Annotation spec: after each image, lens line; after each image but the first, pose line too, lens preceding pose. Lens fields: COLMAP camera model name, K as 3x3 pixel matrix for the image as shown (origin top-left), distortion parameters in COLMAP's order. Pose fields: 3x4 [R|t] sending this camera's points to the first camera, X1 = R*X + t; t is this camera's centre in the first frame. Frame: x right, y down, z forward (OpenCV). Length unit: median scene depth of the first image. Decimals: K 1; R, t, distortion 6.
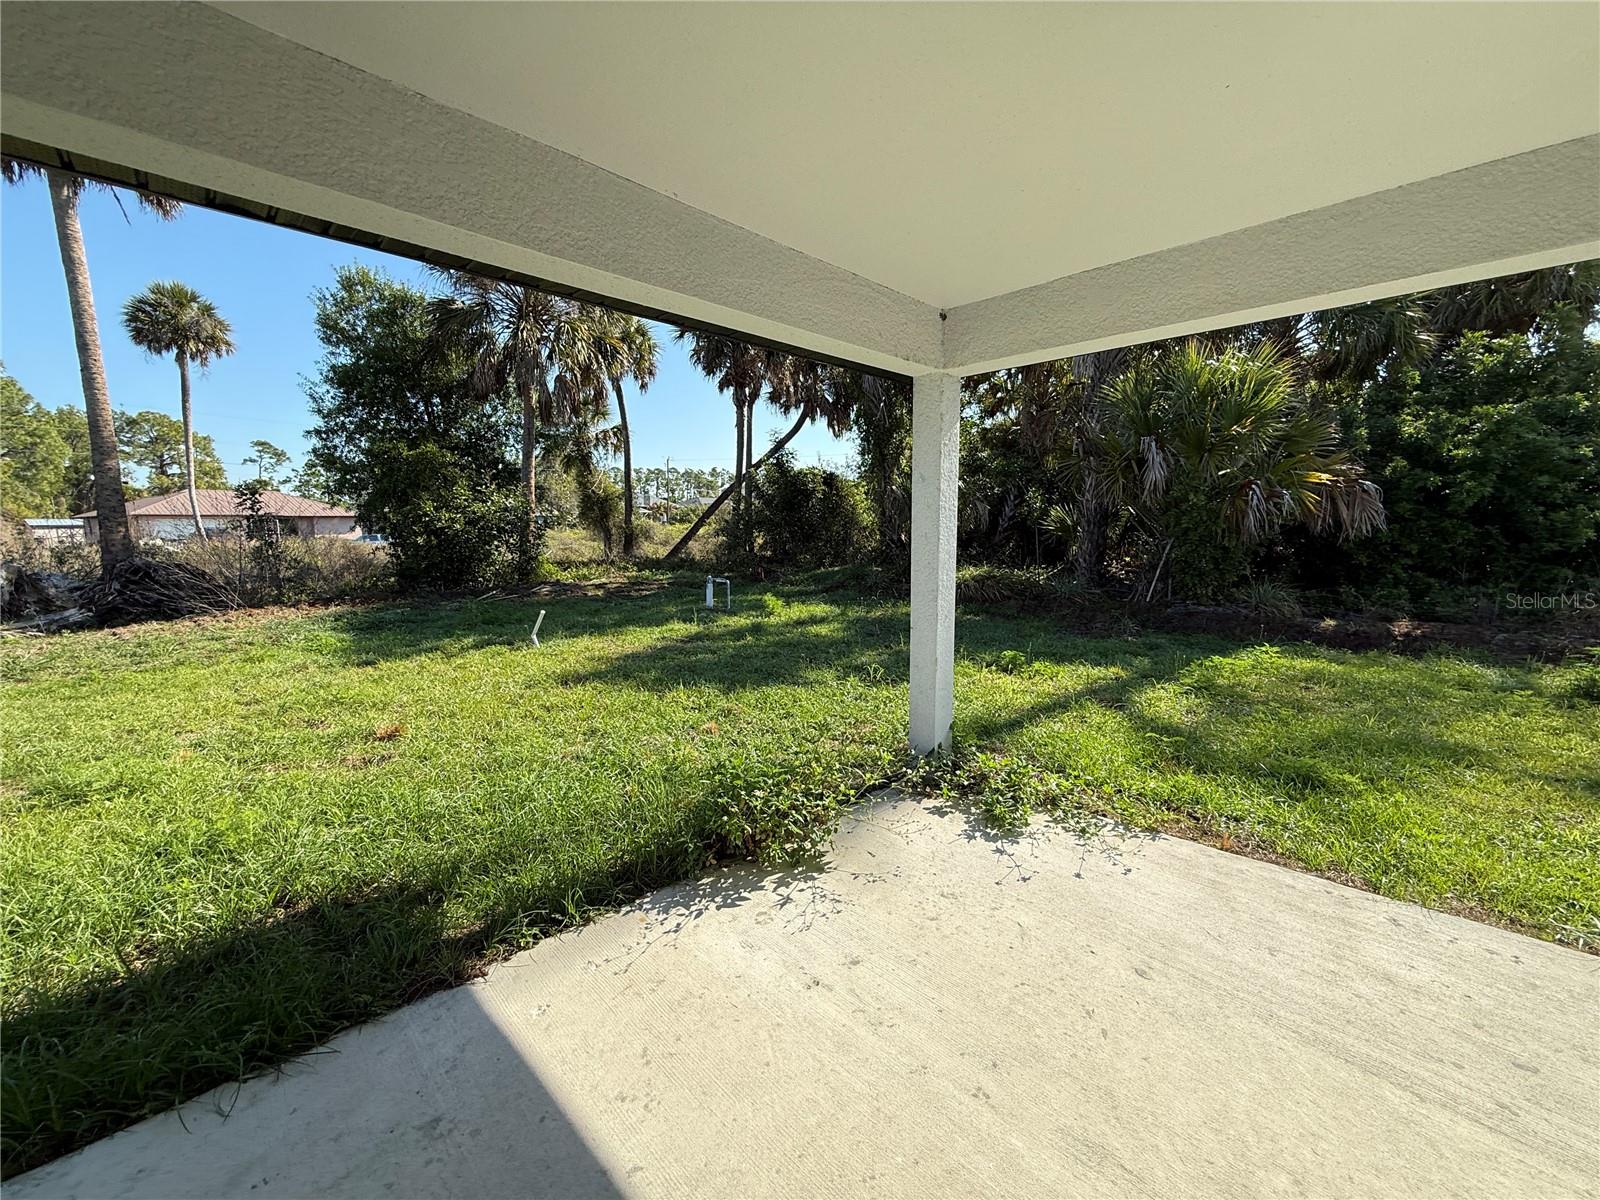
lens RADIAL K [[635.5, 0, 799.2], [0, 635.5, 599.0], [0, 0, 1]] dist [0.002222, -0.000443]
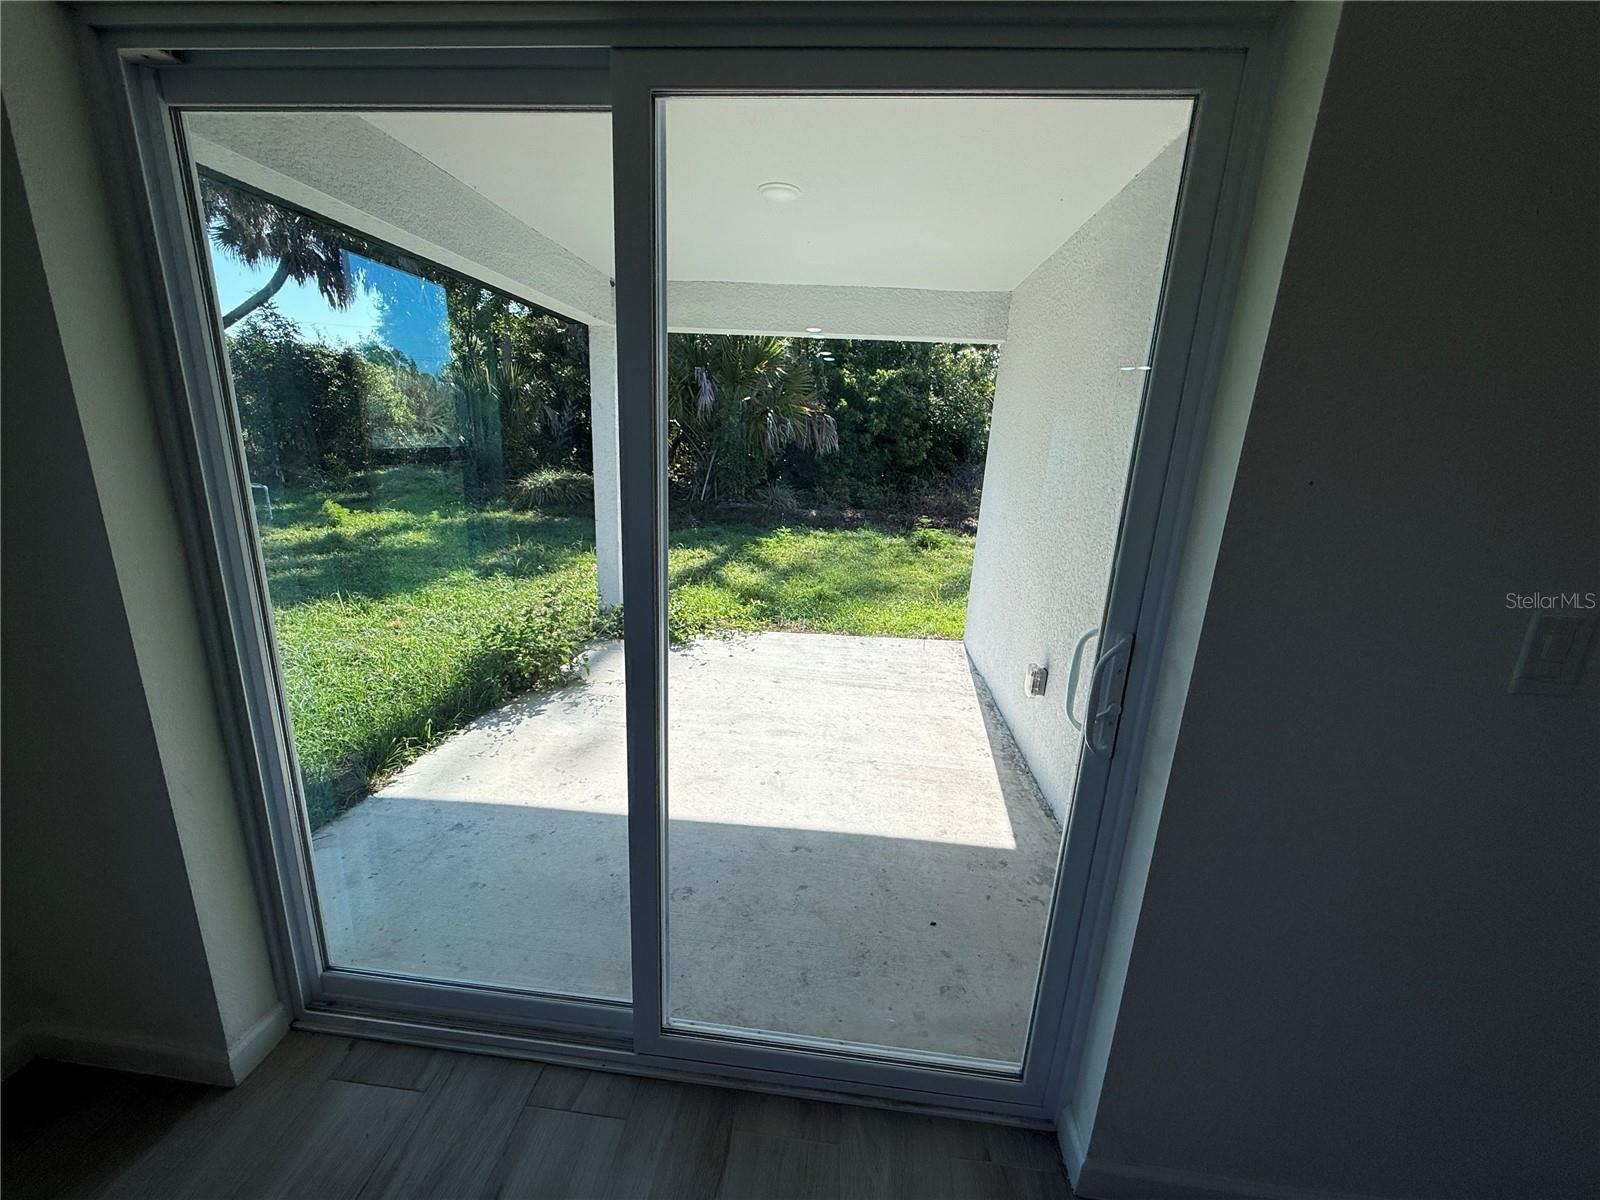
lens RADIAL K [[635.5, 0, 797.2], [0, 635.5, 600.7], [0, 0, 1]] dist [0.002222, -0.000443]
pose [[0.767267, -0.120942, 0.629821, -0.149925], [0.024257, 0.986828, 0.159945, 0.003393], [-0.640869, -0.107443, 0.760094, -0.126132]]
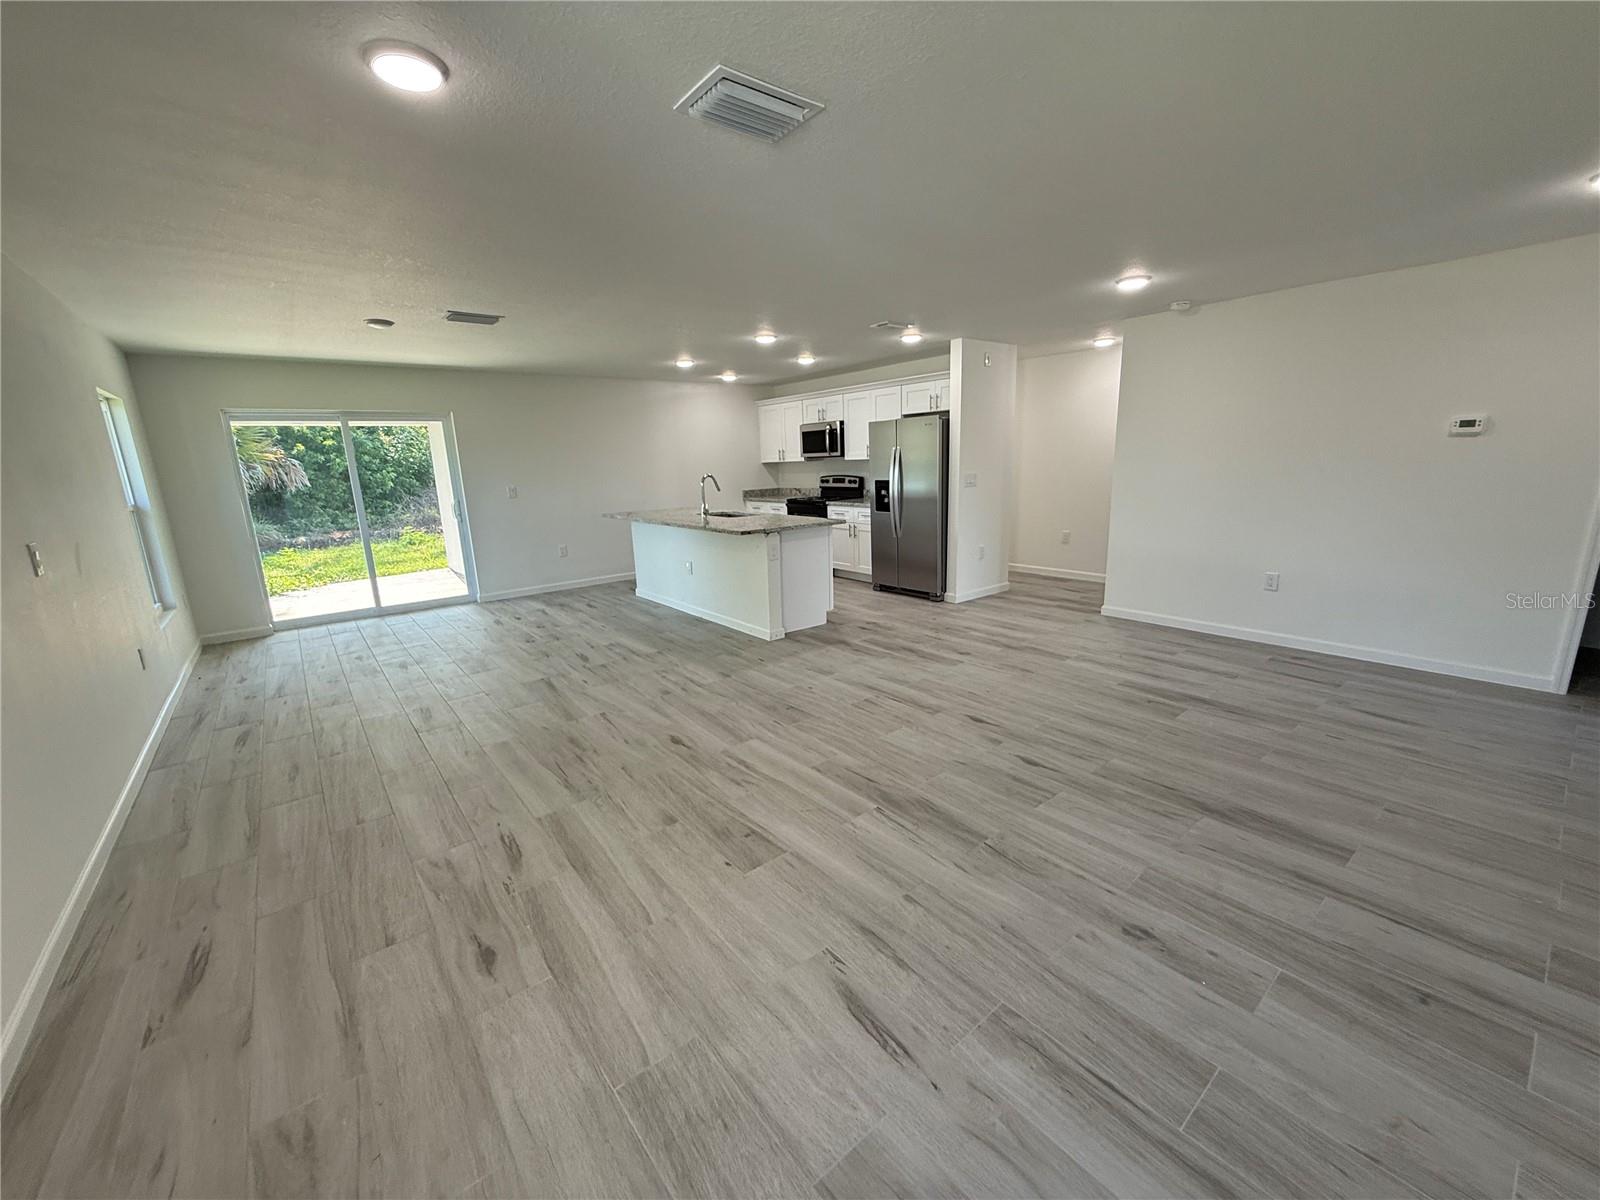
lens RADIAL K [[635.5, 0, 808.1], [0, 635.5, 608.5], [0, 0, 1]] dist [0.002222, -0.000443]
pose [[0.096287, -0.225398, 0.969497, -0.764271], [0.157377, 0.965218, 0.208773, 0.073830], [-0.982833, 0.132474, 0.128410, -0.577363]]
